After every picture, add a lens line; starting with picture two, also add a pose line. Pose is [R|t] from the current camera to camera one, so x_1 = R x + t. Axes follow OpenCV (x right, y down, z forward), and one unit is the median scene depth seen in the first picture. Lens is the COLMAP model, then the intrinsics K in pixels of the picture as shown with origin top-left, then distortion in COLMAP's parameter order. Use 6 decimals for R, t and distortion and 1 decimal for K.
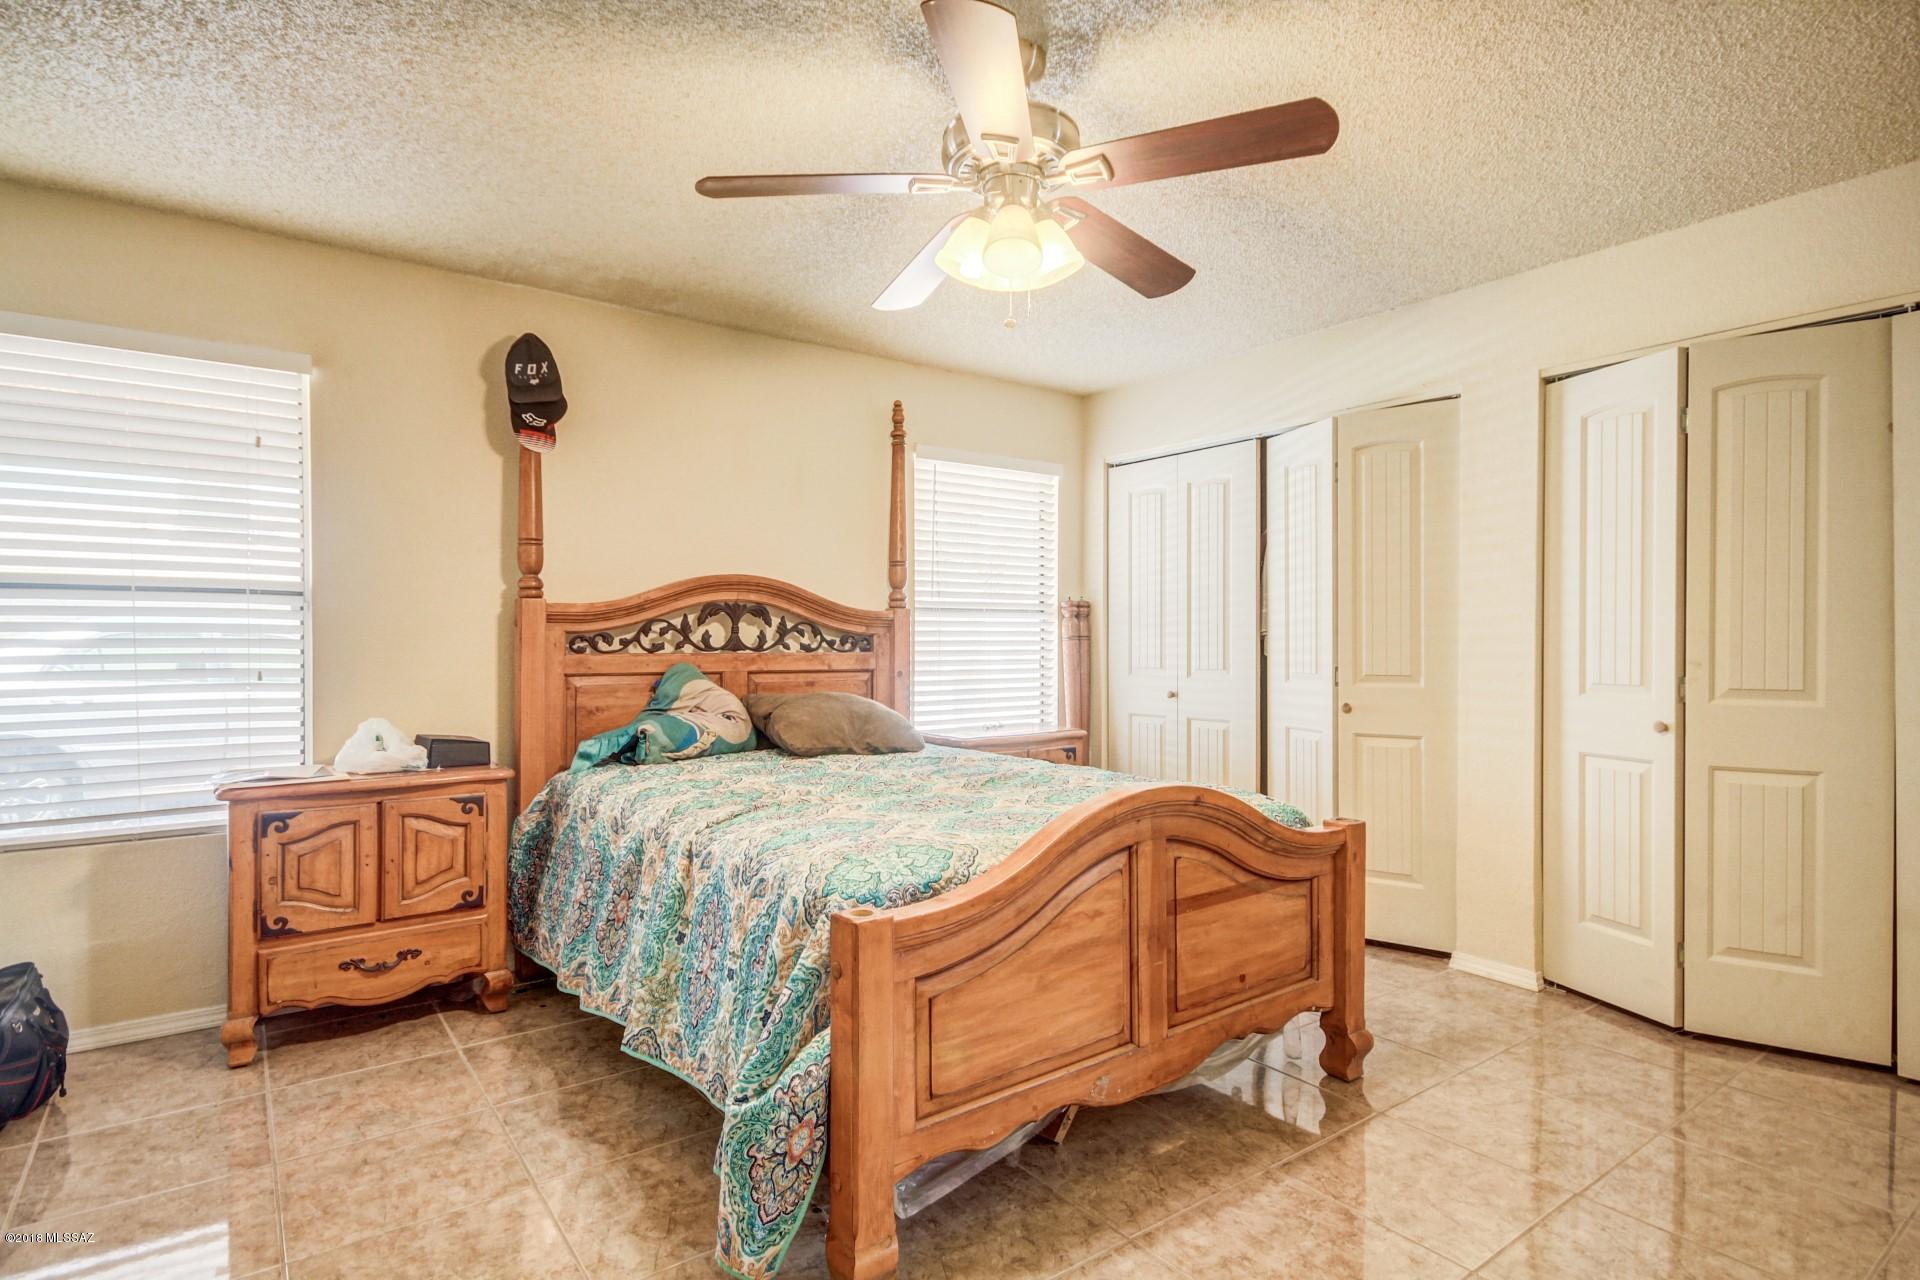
lens RADIAL K [[997.8, 0, 953.9], [0, 997.8, 648.2], [0, 0, 1]] dist [-0.004556, 0.009051]
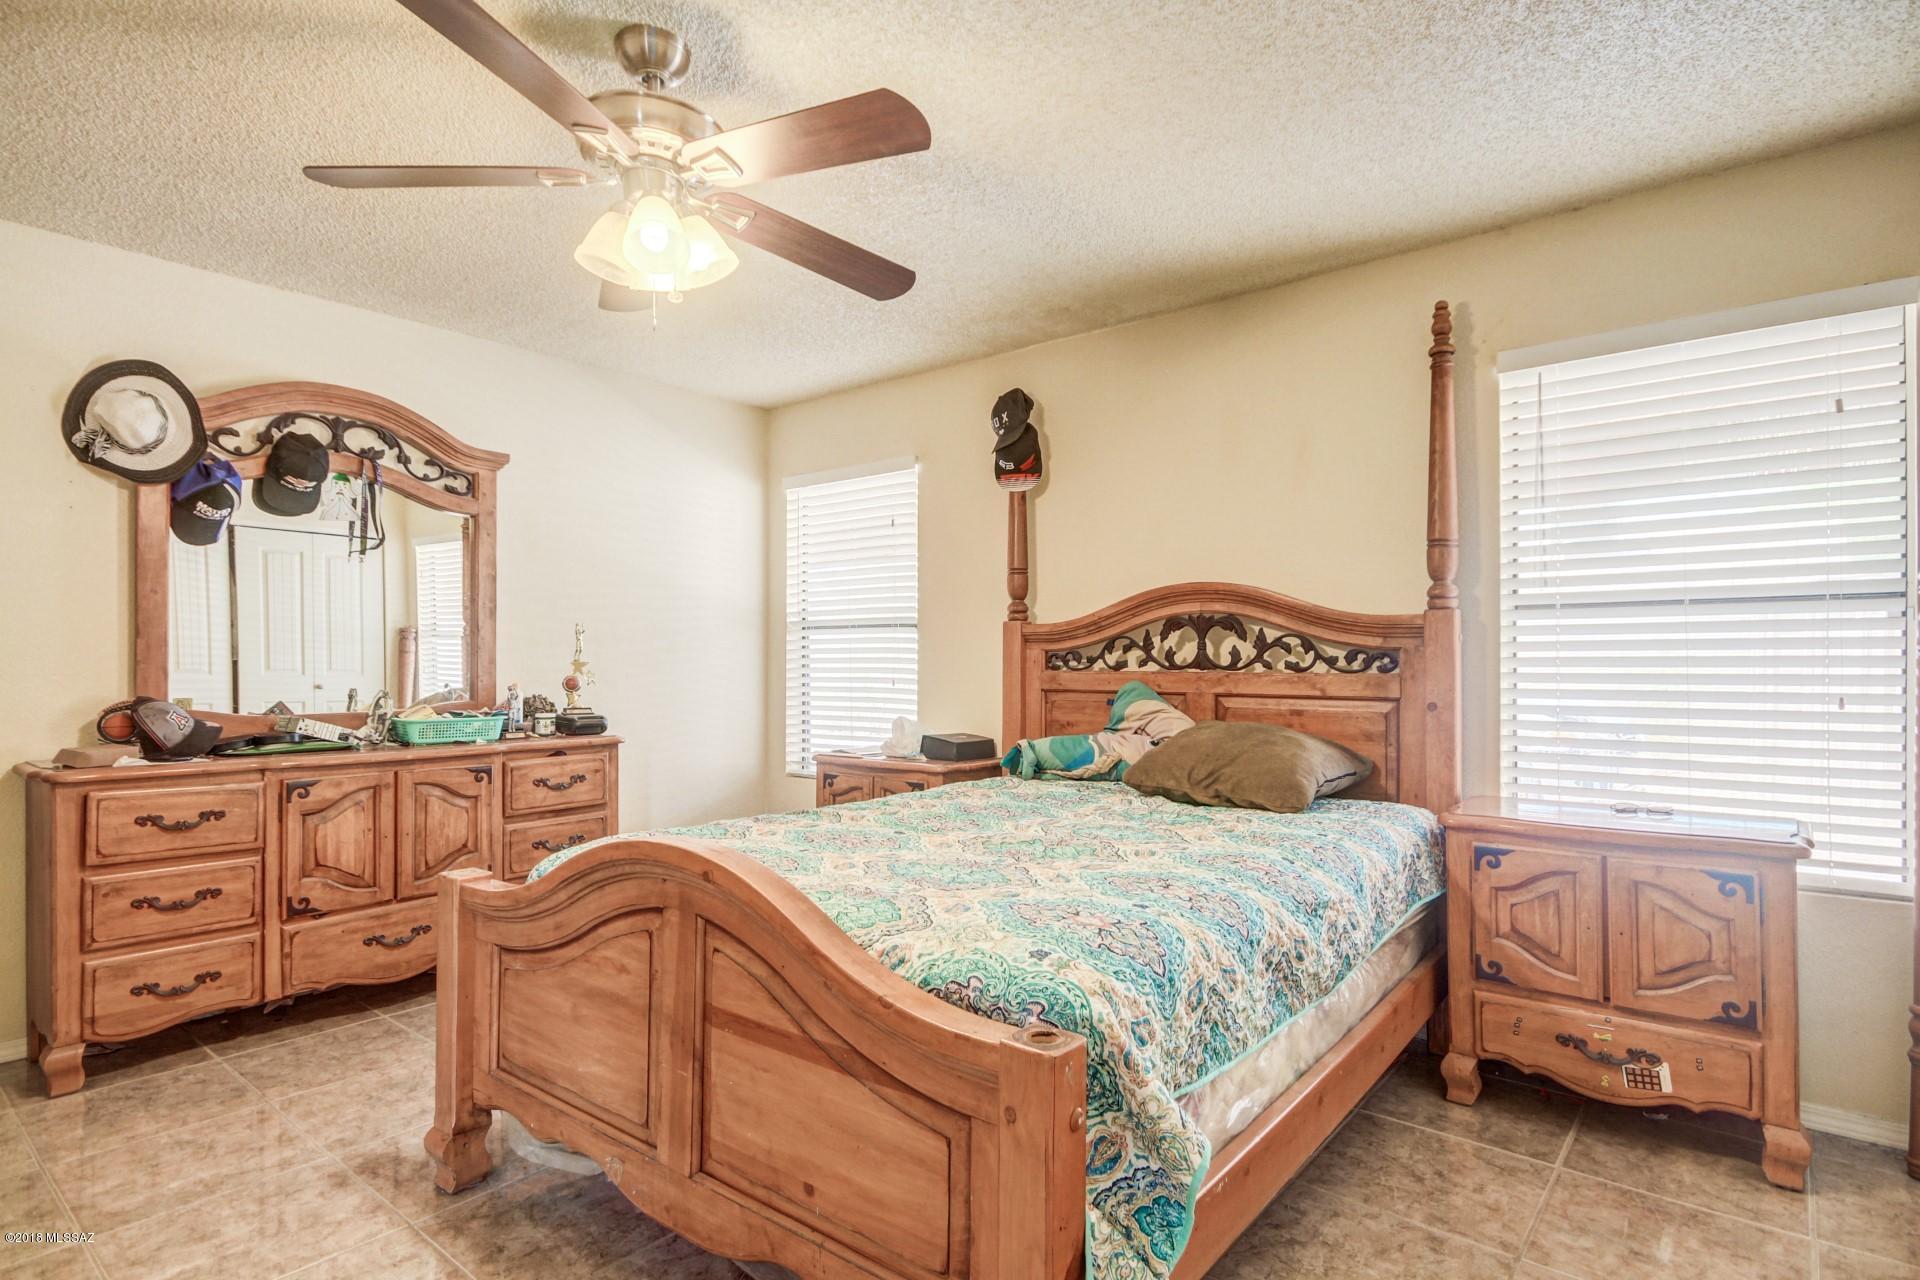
lens RADIAL K [[997.8, 0, 953.9], [0, 997.8, 648.2], [0, 0, 1]] dist [-0.004556, 0.009051]
pose [[0.232436, -0.012616, -0.972530, 0.599256], [-0.005981, 0.999878, -0.014400, -0.002281], [0.972593, 0.009164, 0.232332, 0.605674]]
